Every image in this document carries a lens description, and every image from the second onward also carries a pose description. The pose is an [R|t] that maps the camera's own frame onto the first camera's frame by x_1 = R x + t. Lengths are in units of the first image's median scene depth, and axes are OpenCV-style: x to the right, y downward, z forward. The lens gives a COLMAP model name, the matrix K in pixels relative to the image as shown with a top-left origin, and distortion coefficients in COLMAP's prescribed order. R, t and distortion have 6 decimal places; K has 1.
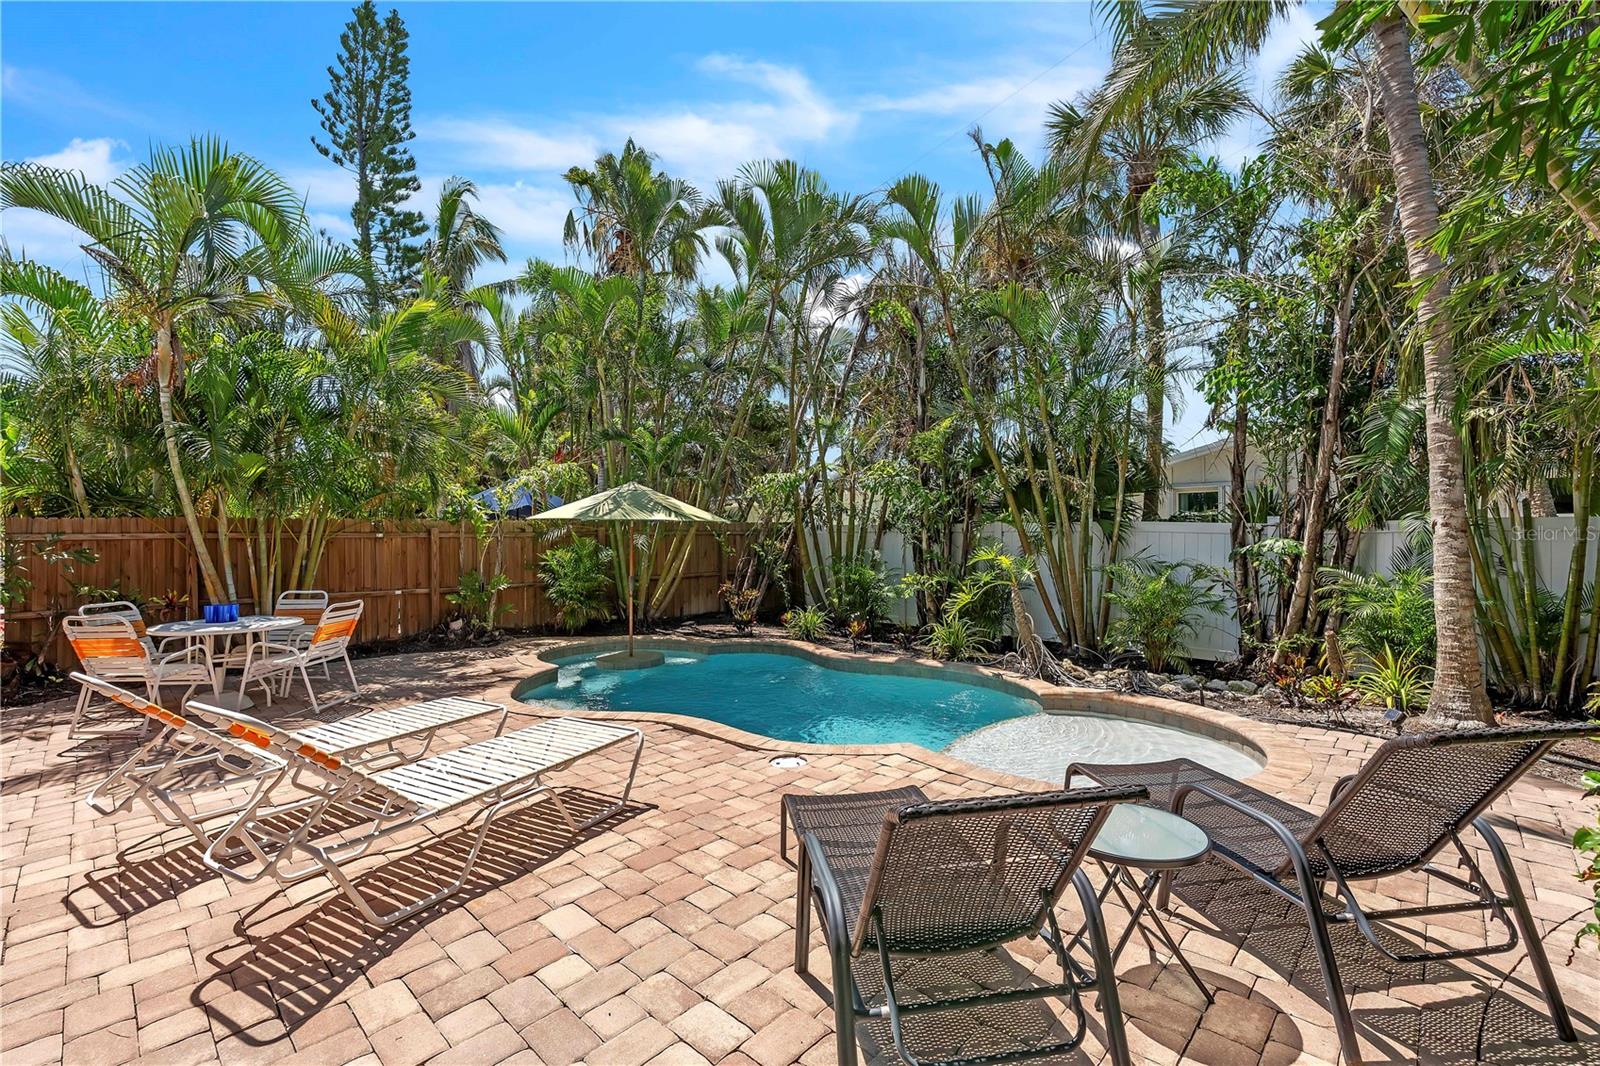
lens RADIAL K [[700.3, 0, 804.4], [0, 700.3, 536.7], [0, 0, 1]] dist [-0.009658, -0.000170]
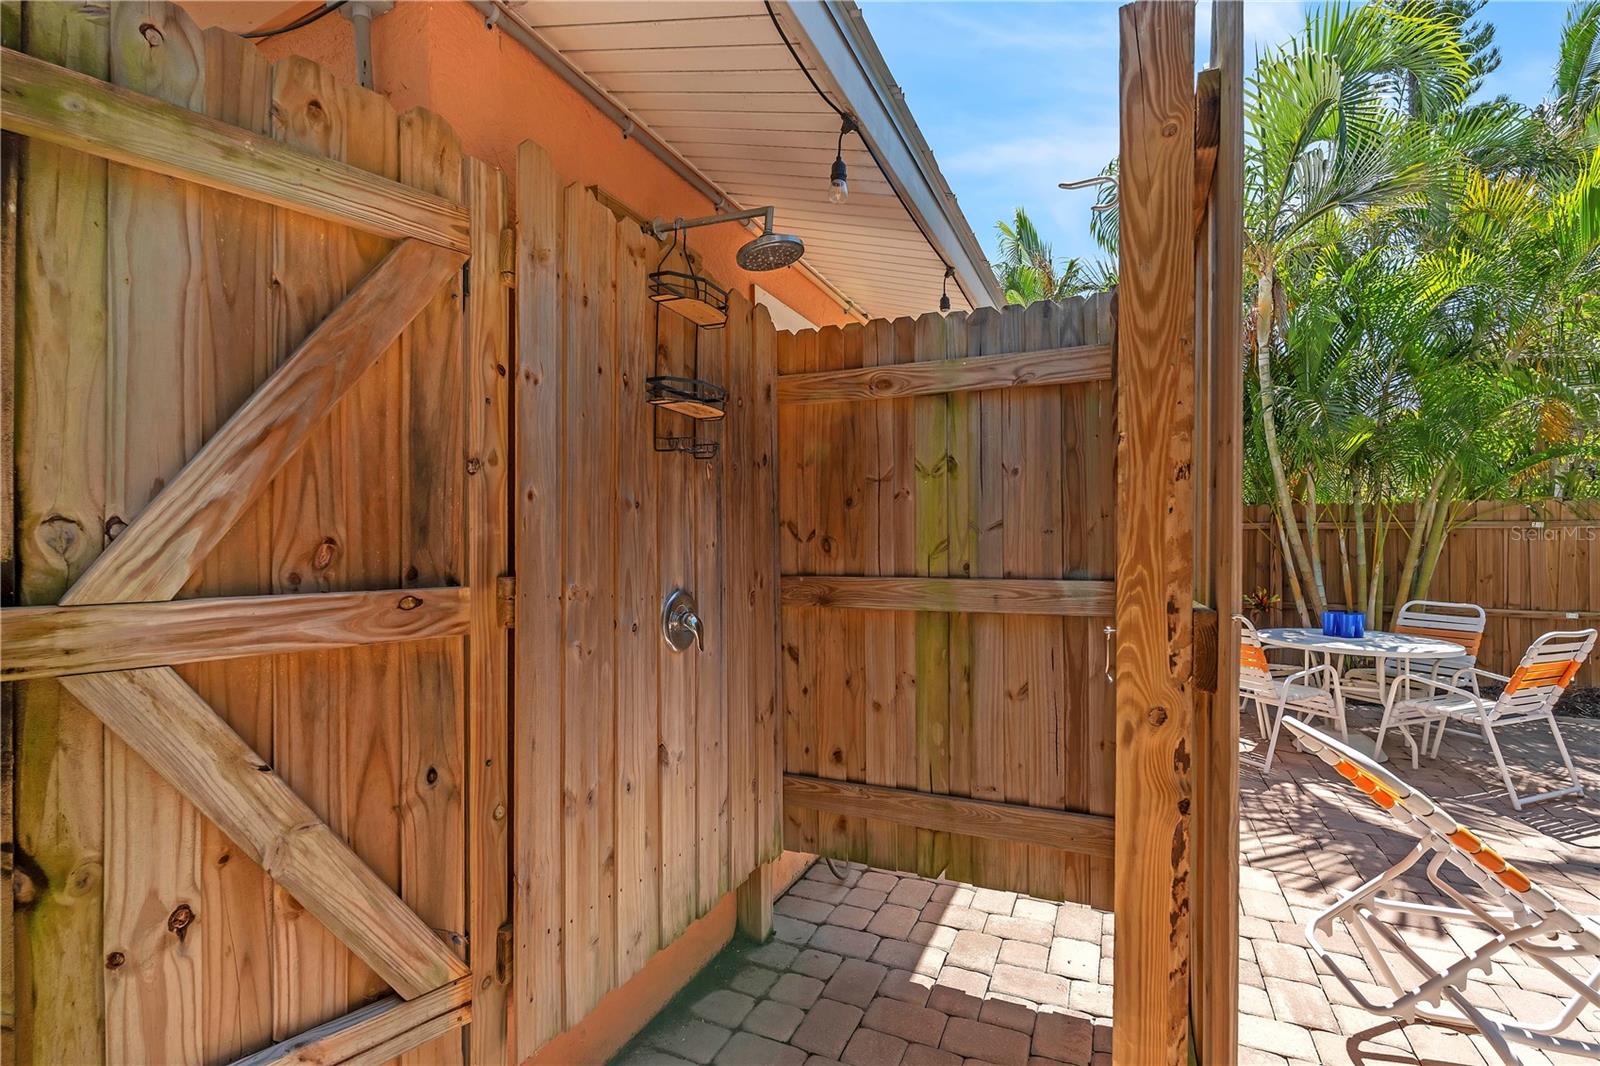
lens RADIAL K [[700.3, 0, 803.6], [0, 700.3, 537.0], [0, 0, 1]] dist [-0.009658, -0.000170]
pose [[0.330933, 0.004858, -0.943642, -0.306801], [-0.008774, 0.999959, 0.002071, 0.018518], [0.943614, 0.007595, 0.330962, 0.192161]]
